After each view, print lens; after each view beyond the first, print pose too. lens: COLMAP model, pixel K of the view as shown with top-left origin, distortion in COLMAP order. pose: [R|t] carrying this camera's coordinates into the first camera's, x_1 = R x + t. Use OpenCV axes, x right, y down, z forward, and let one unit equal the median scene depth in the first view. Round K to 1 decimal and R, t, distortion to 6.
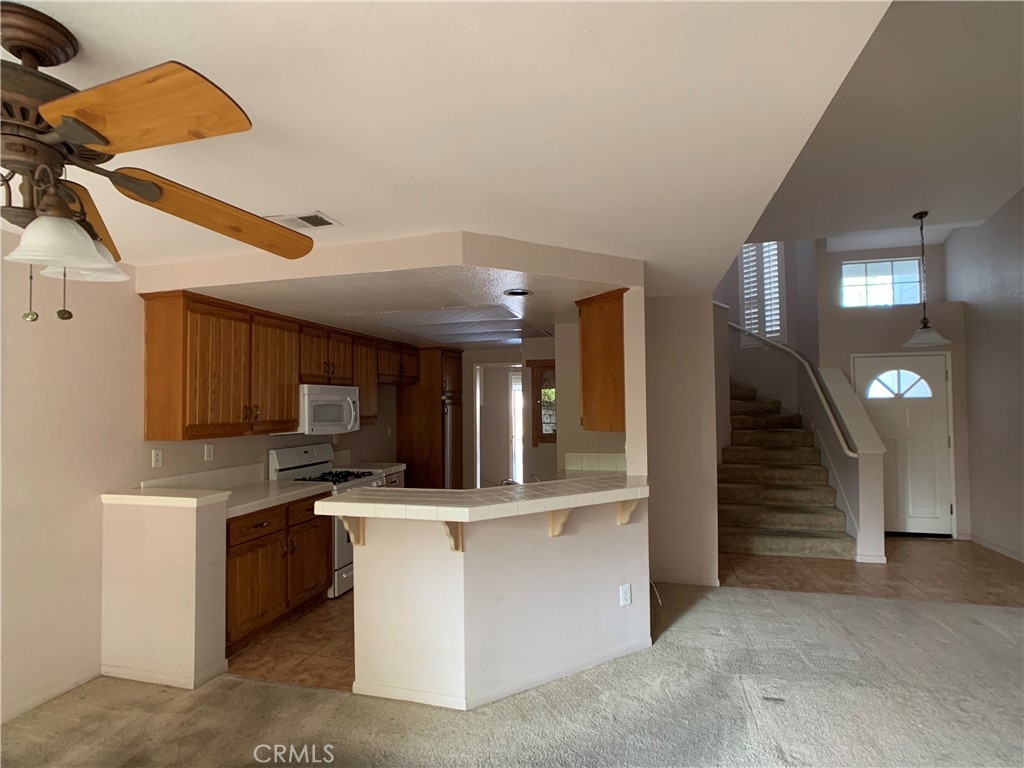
lens RADIAL K [[521.9, 0, 514.3], [0, 521.9, 386.5], [0, 0, 1]] dist [-0.027696, 0.016678]
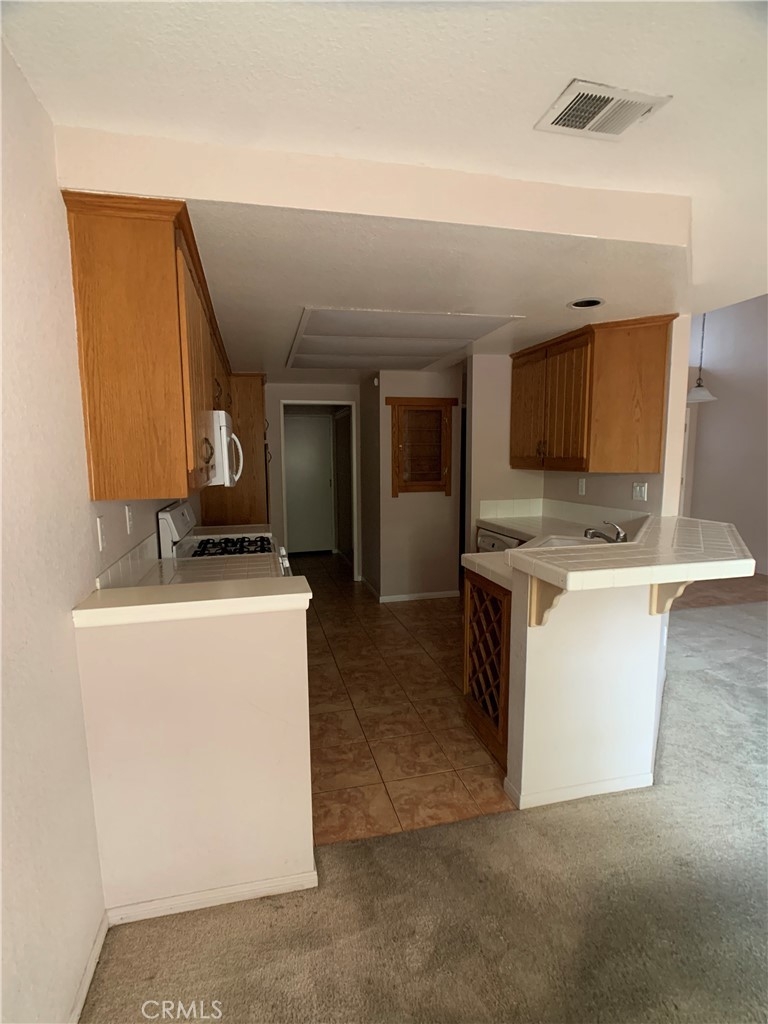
lens RADIAL K [[521.9, 0, 382.8], [0, 521.9, 525.0], [0, 0, 1]] dist [-0.027696, 0.016678]
pose [[0.881796, -0.062160, 0.467517, -0.687363], [-0.013730, 0.987473, 0.157190, 0.040567], [-0.471431, -0.145028, 0.869896, 0.397219]]
